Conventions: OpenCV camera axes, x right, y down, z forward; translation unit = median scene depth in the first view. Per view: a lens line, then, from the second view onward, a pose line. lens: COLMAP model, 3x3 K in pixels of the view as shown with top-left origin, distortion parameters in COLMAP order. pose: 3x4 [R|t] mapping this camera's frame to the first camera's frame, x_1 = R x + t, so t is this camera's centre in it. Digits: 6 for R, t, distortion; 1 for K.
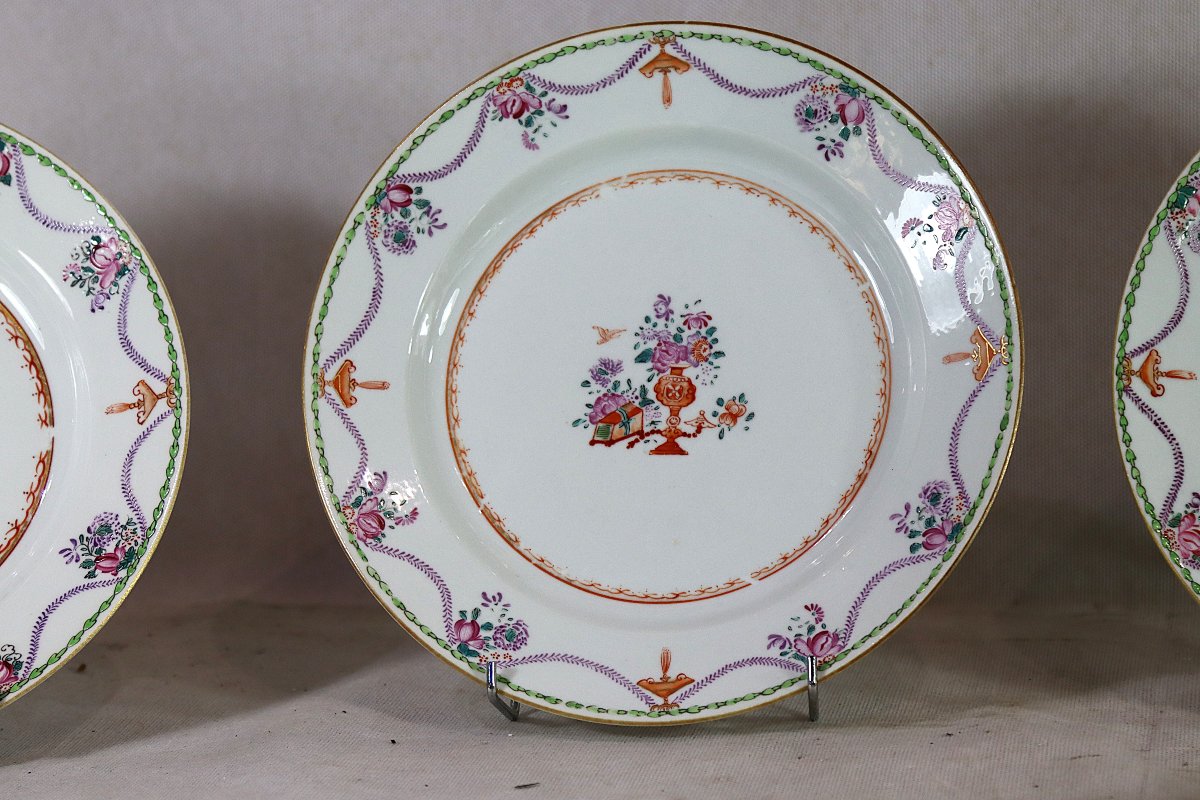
lens RADIAL K [[3149.2, 0, 600.0], [0, 3149.2, 400.0], [0, 0, 1]] dist [0.157983, 0.453987]
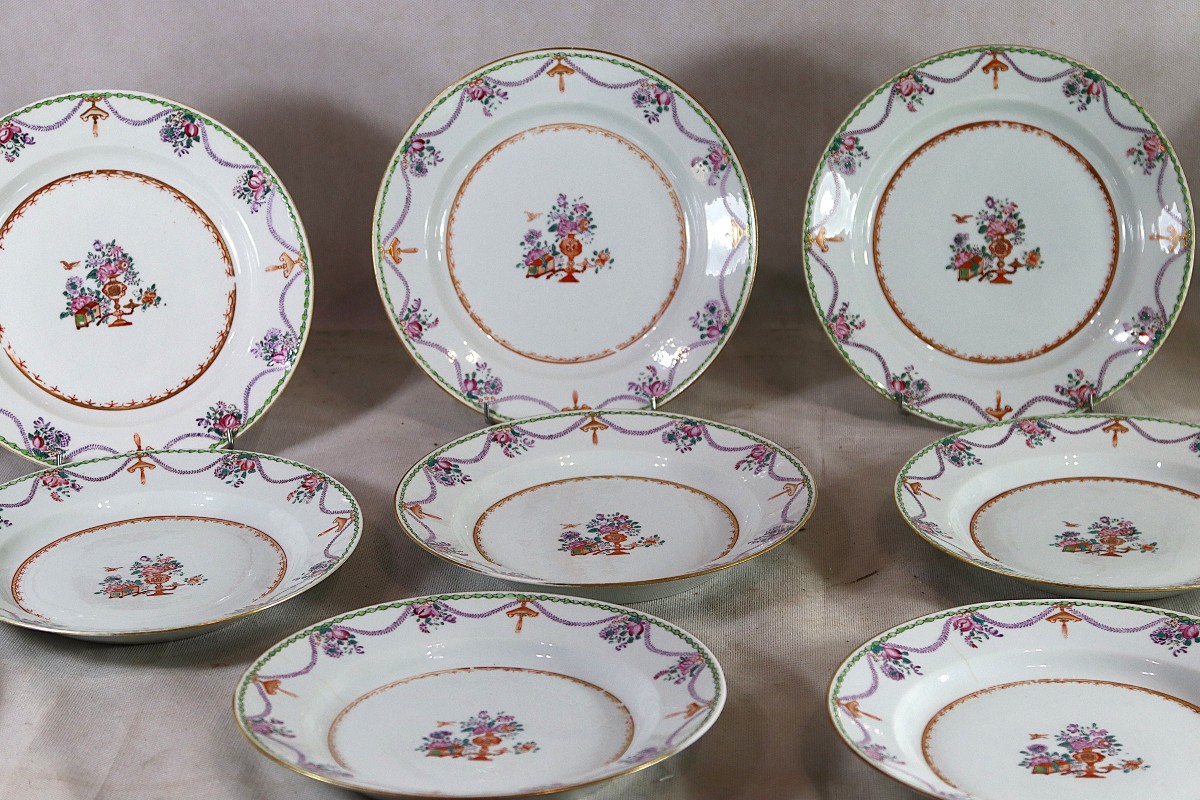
lens RADIAL K [[2796.7, 0, 600.0], [0, 2796.7, 400.0], [0, 0, 1]] dist [0.137025, 0.181457]
pose [[0.989940, -0.048747, 0.132824, -0.184023], [0.015061, 0.969745, 0.243654, -0.319318], [-0.140683, -0.239202, 0.960724, -0.621169]]
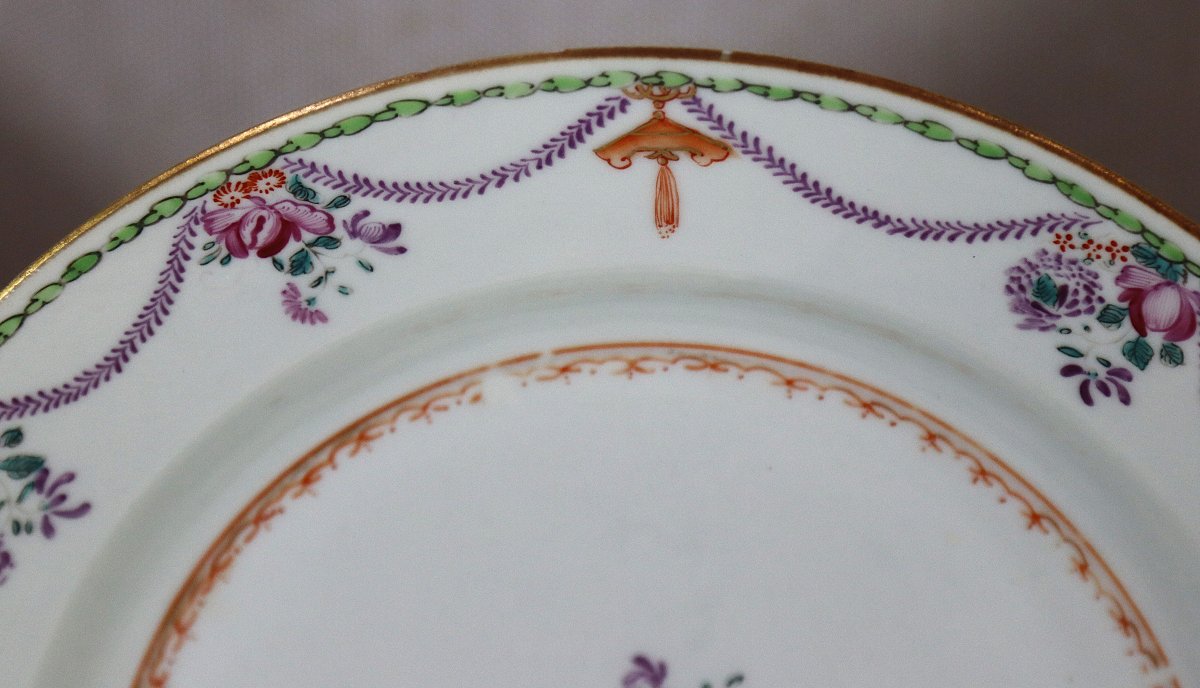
lens RADIAL K [[4953.9, 0, 600.0], [0, 4953.9, 344.0], [0, 0, 1]] dist [0.384562, 3.776666]
pose [[0.995539, -0.031551, 0.088914, -0.040478], [-0.015716, 0.873798, 0.486035, -0.374325], [-0.093028, -0.485265, 0.869404, 0.479024]]
